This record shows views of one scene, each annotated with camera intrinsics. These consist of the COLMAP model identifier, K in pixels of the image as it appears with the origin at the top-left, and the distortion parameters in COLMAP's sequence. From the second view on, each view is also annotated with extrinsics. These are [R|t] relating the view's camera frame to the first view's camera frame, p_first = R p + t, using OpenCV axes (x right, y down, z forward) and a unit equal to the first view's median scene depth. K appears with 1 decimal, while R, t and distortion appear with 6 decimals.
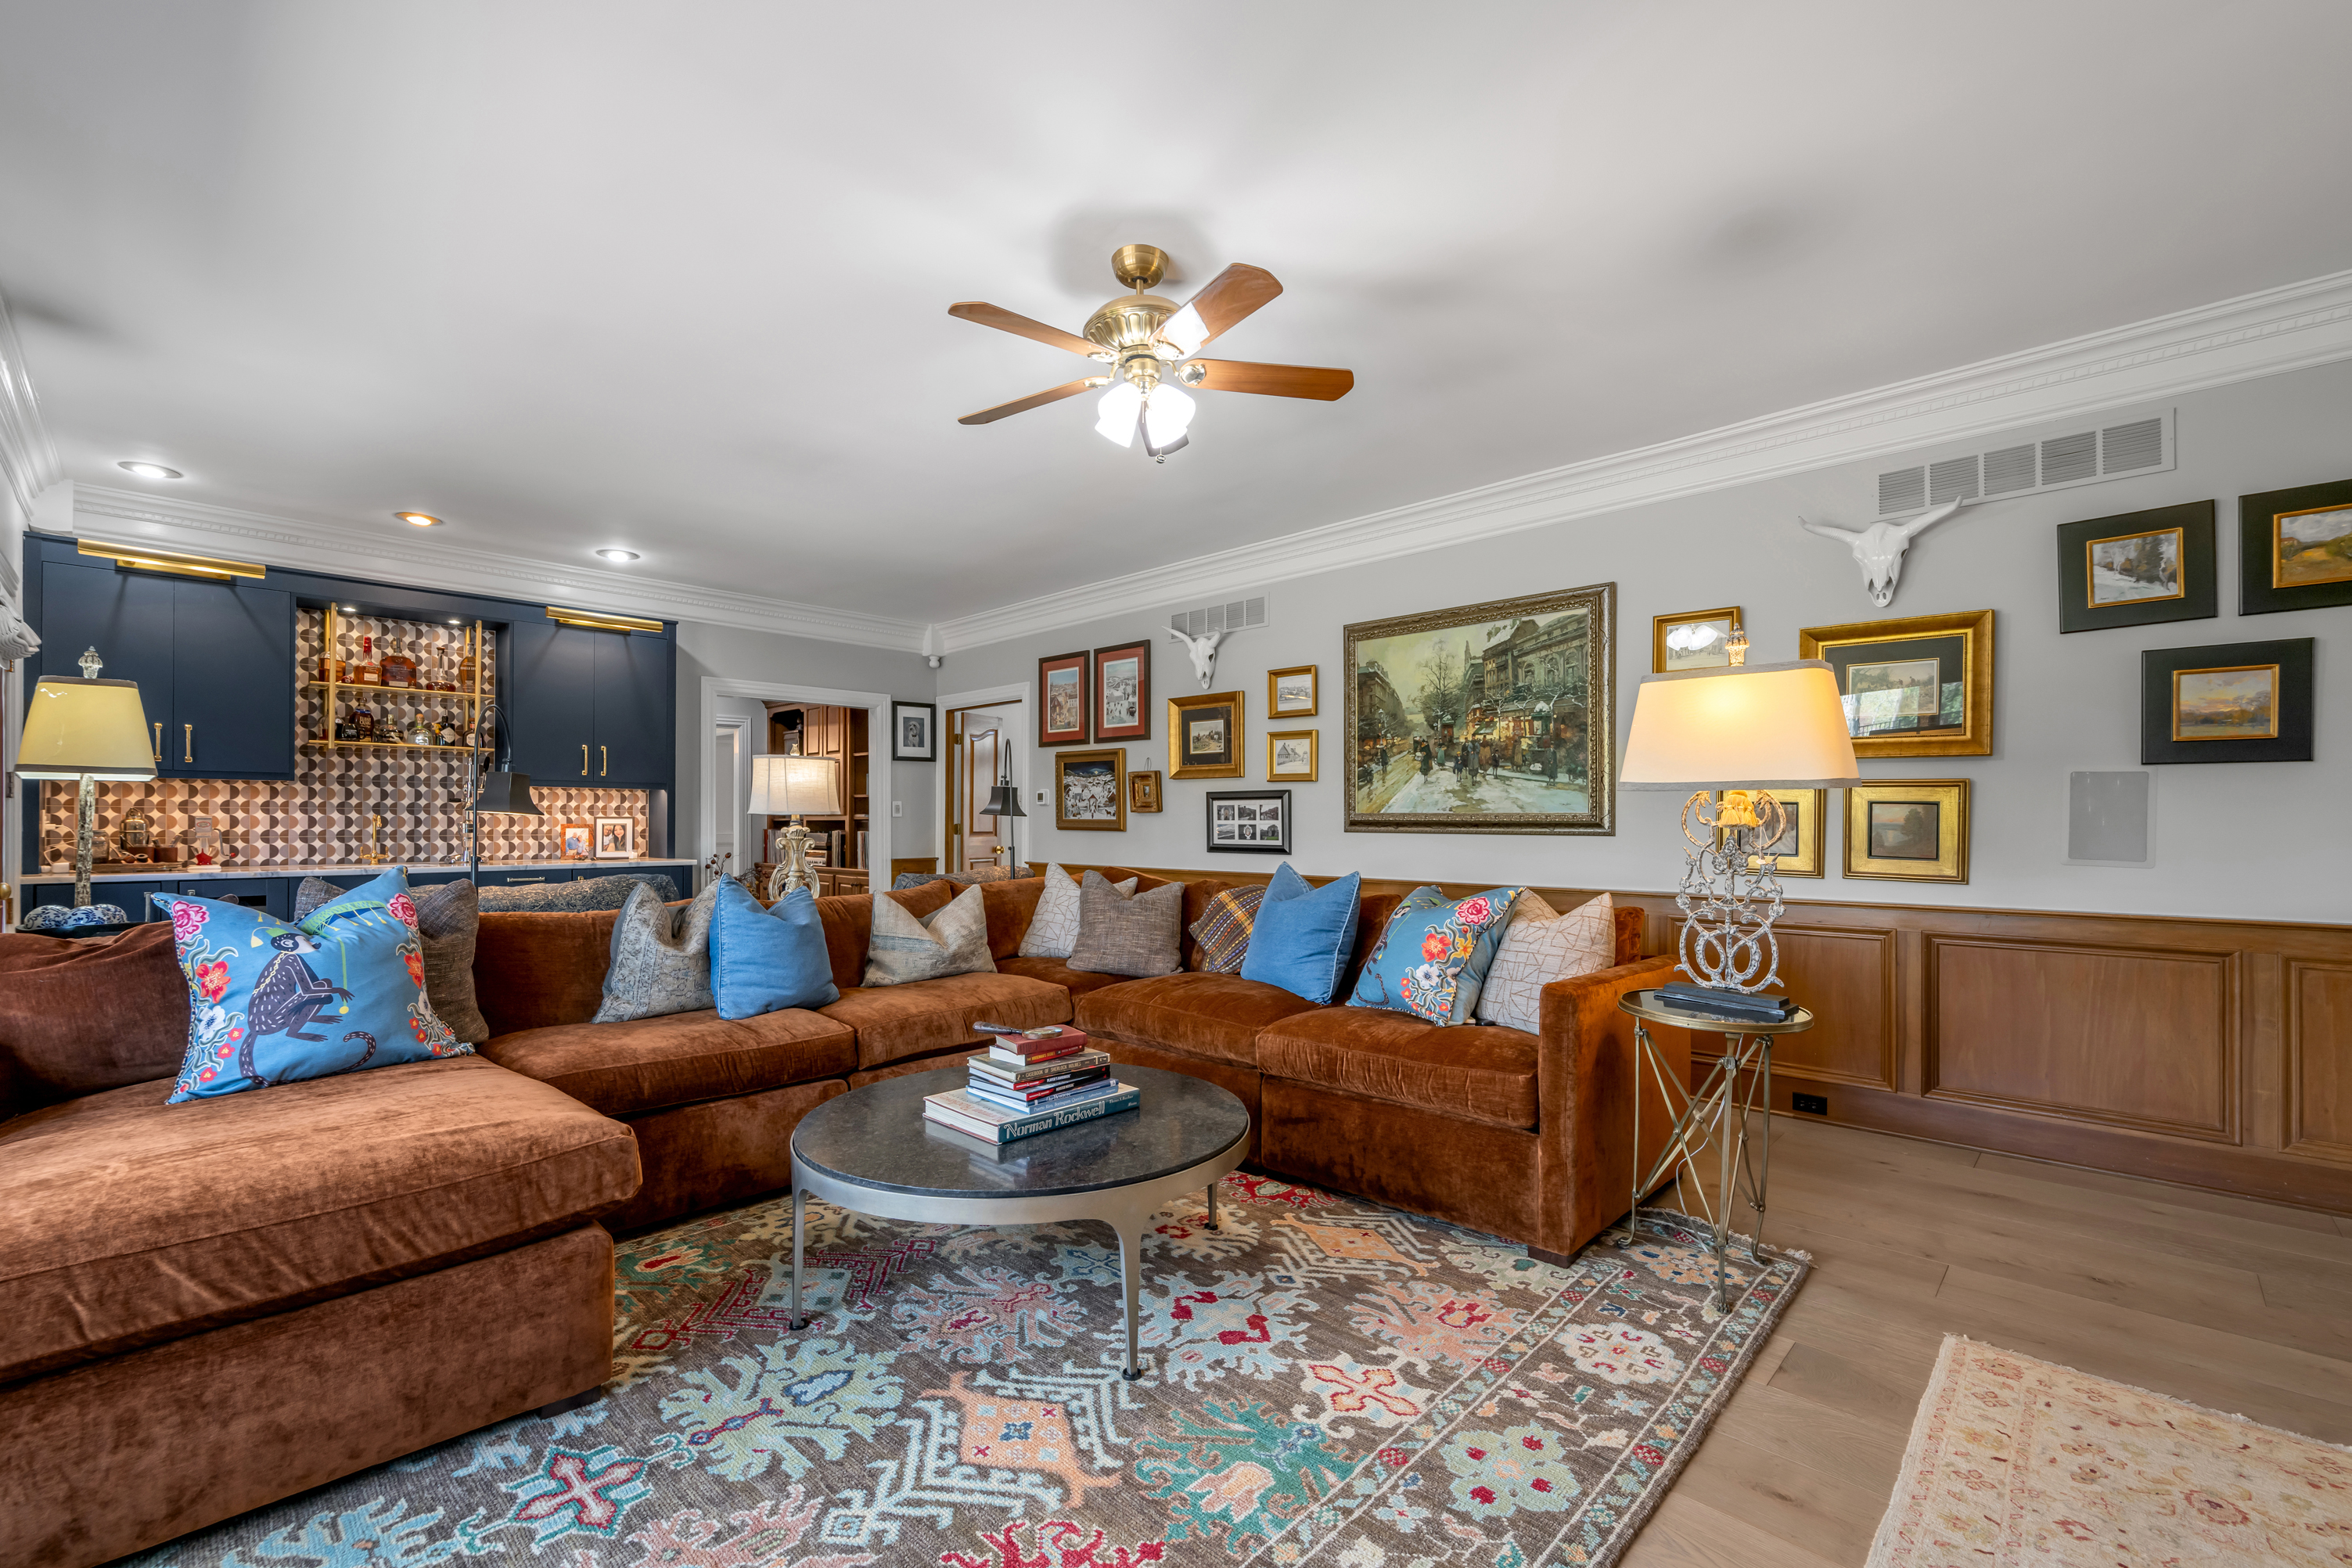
lens RADIAL K [[983.4, 0, 1176.0], [0, 983.4, 784.0], [0, 0, 1]] dist [-0.001669, -0.000282]
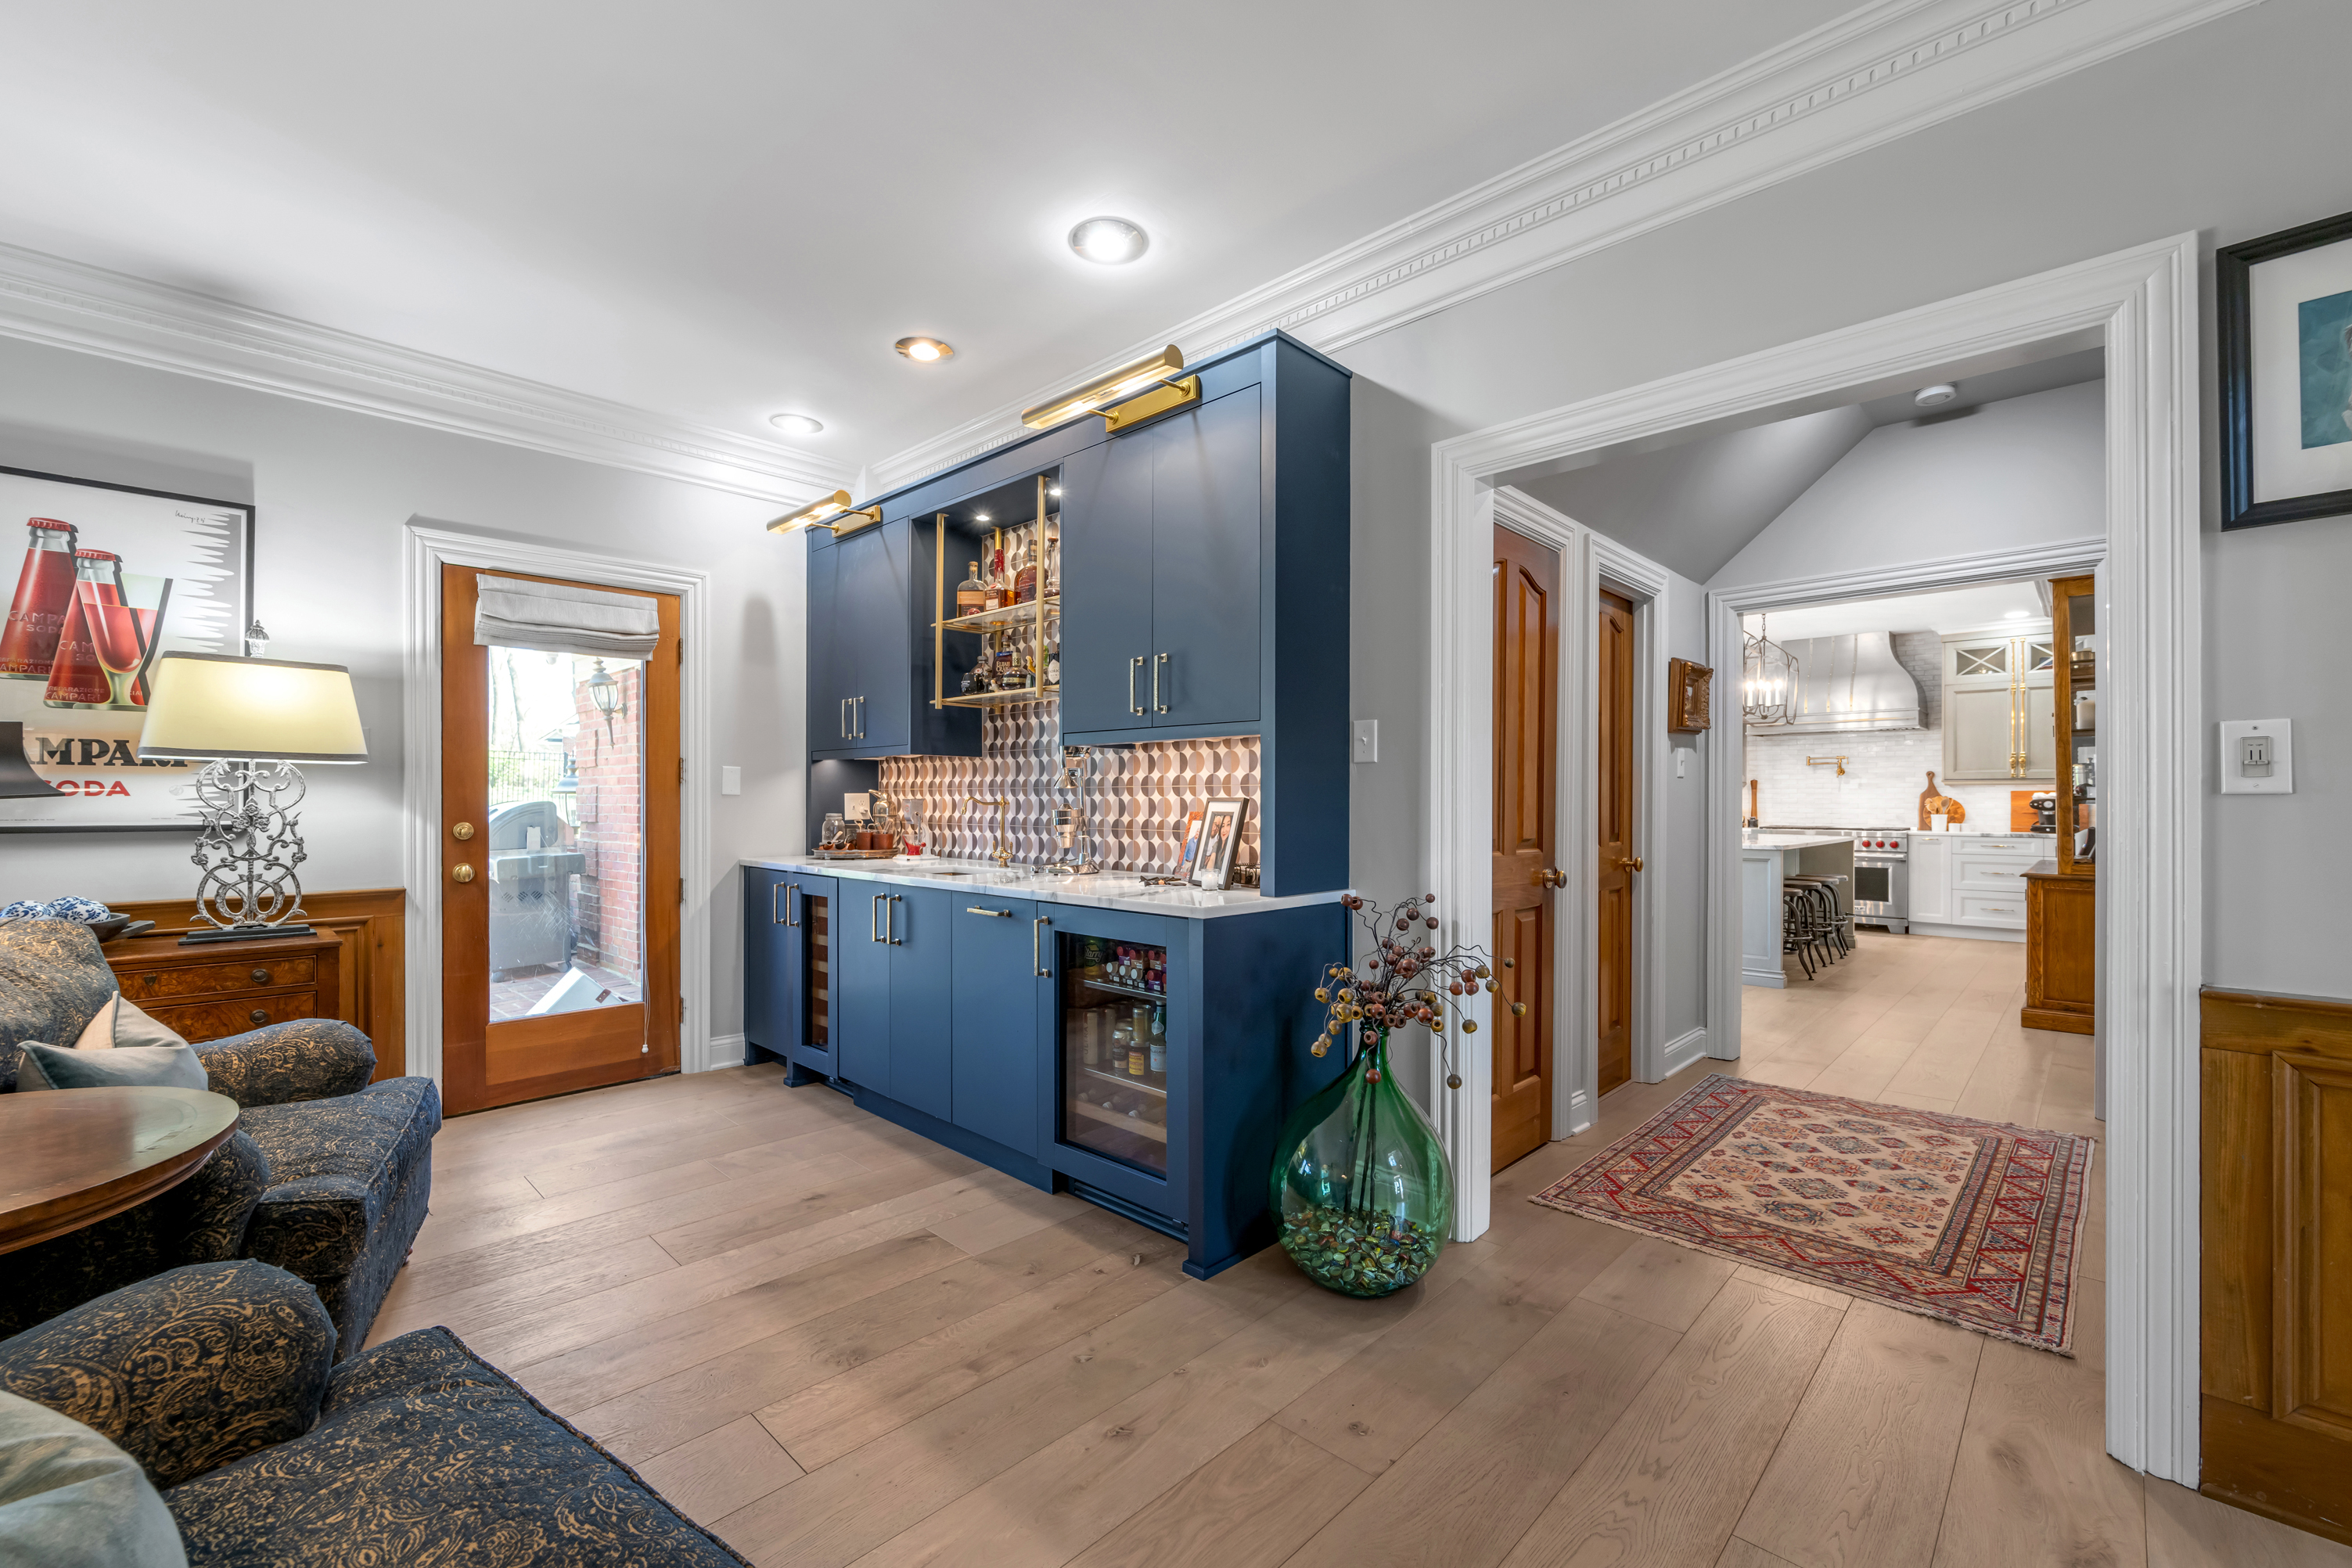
lens RADIAL K [[983.4, 0, 1176.0], [0, 983.4, 784.0], [0, 0, 1]] dist [-0.001669, -0.000282]
pose [[-0.002412, -0.025355, -0.999676, -0.098044], [0.030104, 0.999224, -0.025417, 0.038639], [0.999544, -0.030155, -0.001647, 0.992273]]
